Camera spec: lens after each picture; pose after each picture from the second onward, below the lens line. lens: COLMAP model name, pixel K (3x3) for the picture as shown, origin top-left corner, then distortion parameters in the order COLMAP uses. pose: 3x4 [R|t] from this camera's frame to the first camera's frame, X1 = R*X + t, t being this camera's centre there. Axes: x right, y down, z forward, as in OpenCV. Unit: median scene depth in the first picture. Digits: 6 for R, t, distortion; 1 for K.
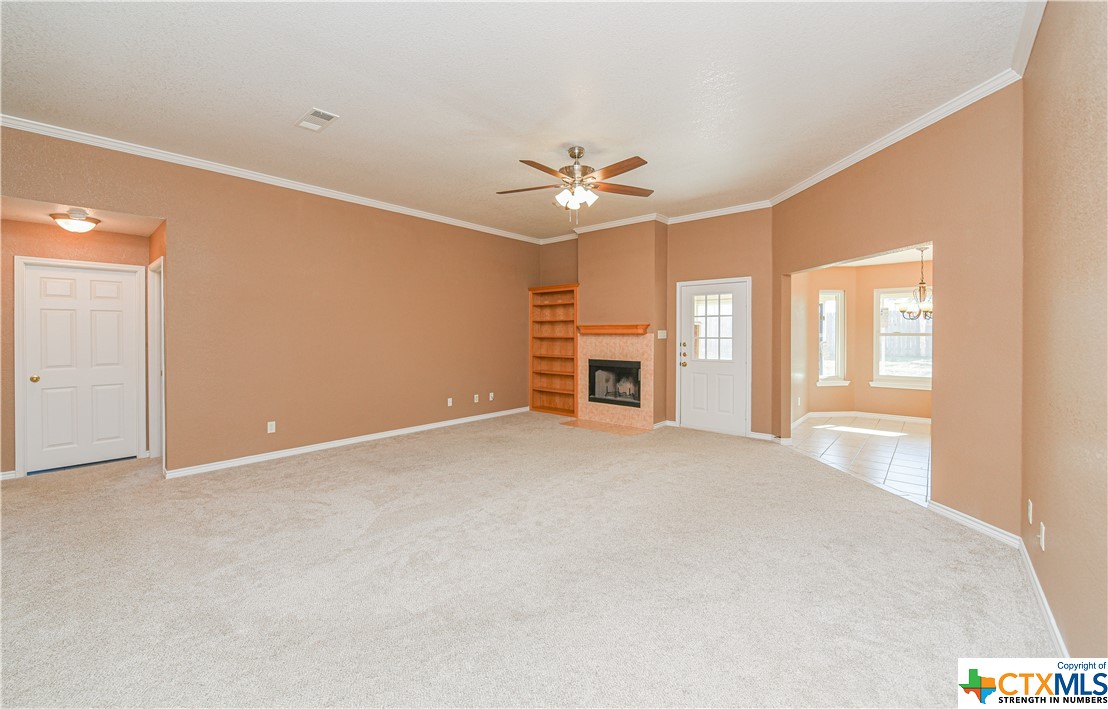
lens RADIAL K [[446.9, 0, 554.8], [0, 446.9, 338.9], [0, 0, 1]] dist [0.000908, 0.000116]
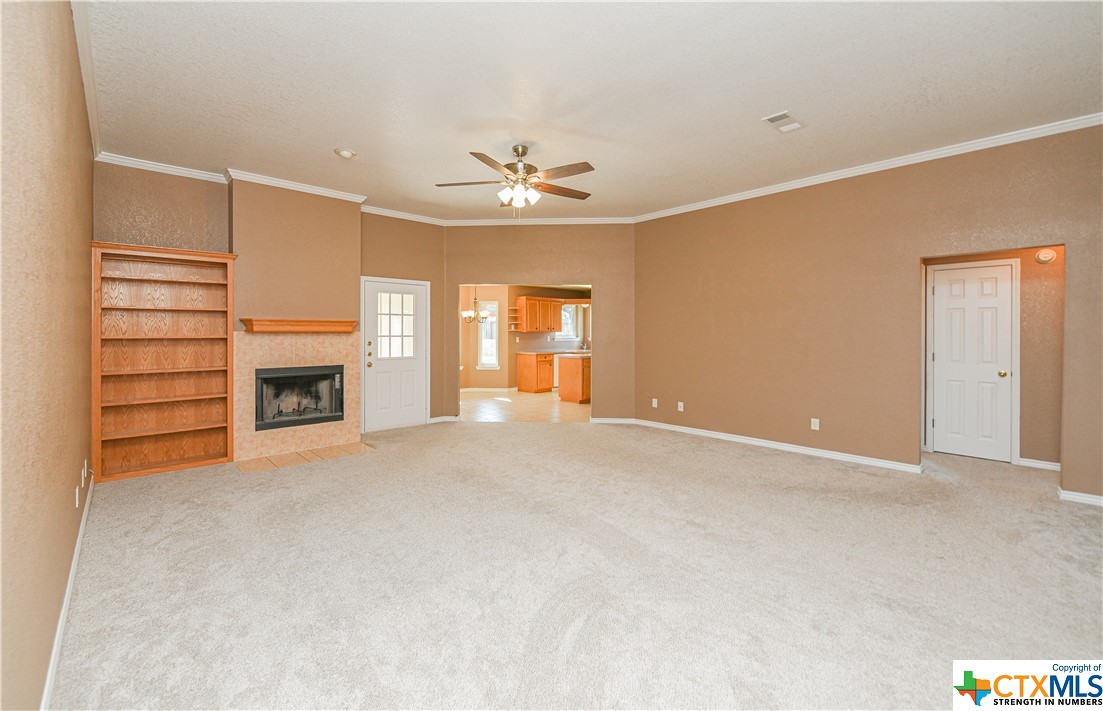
lens RADIAL K [[442.1, 0, 544.3], [0, 442.1, 336.4], [0, 0, 1]] dist [0.000403, 0.000128]
pose [[0.125465, -0.009134, 0.992056, -0.573874], [0.010344, 0.999915, 0.007898, -0.005691], [-0.992044, 0.009271, 0.125549, 0.511221]]
